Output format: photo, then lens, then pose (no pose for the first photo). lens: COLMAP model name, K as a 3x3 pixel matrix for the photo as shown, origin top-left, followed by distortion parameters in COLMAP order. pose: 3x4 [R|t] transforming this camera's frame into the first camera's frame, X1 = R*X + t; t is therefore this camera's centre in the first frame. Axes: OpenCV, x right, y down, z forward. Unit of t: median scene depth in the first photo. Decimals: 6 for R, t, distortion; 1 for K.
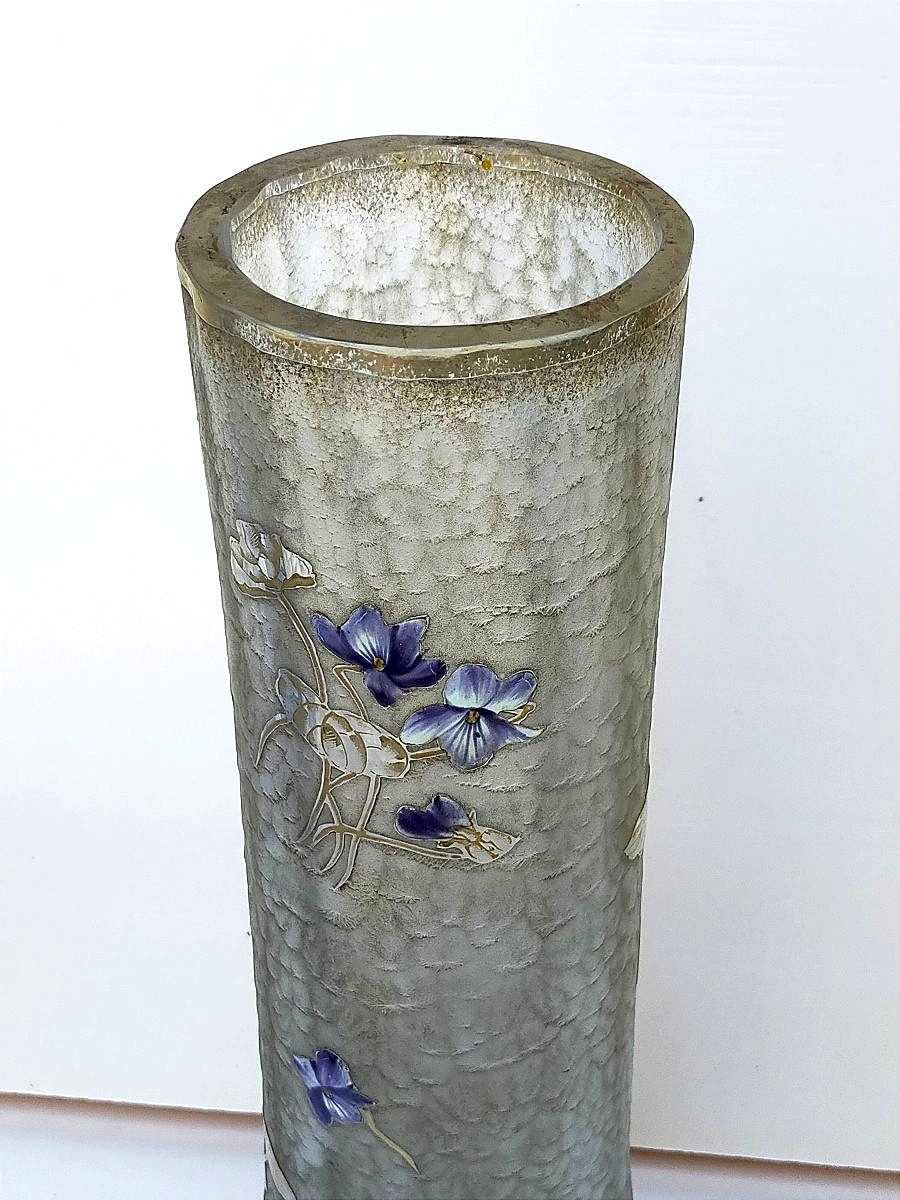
lens RADIAL K [[1843.6, 0, 450.0], [0, 1843.6, 600.0], [0, 0, 1]] dist [0.090636, -0.147683]
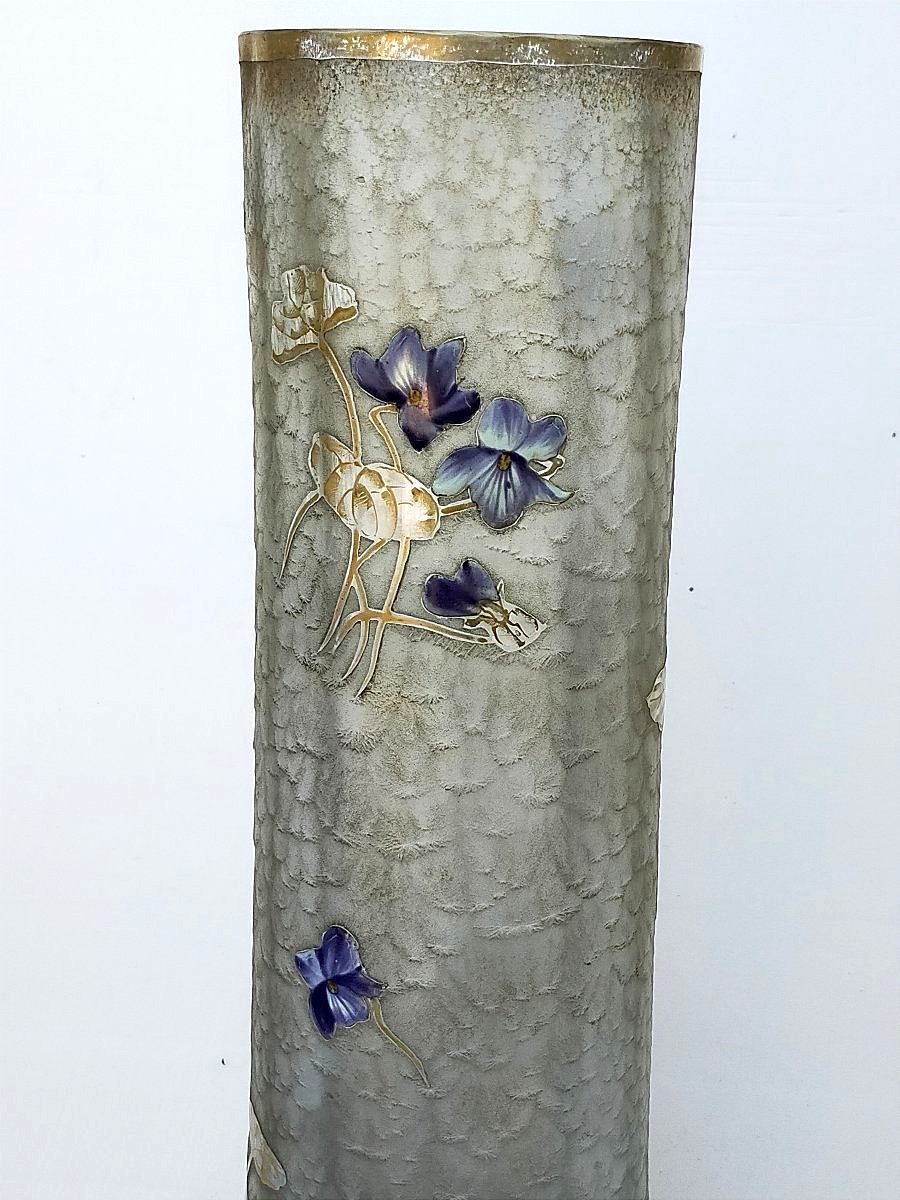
lens RADIAL K [[1843.6, 0, 450.0], [0, 1843.6, 600.0], [0, 0, 1]] dist [0.090636, -0.147683]
pose [[0.999336, 0.019574, 0.030733, -0.047038], [-0.007704, 0.937887, -0.346856, 0.483824], [-0.035614, 0.346389, 0.937415, 0.068365]]
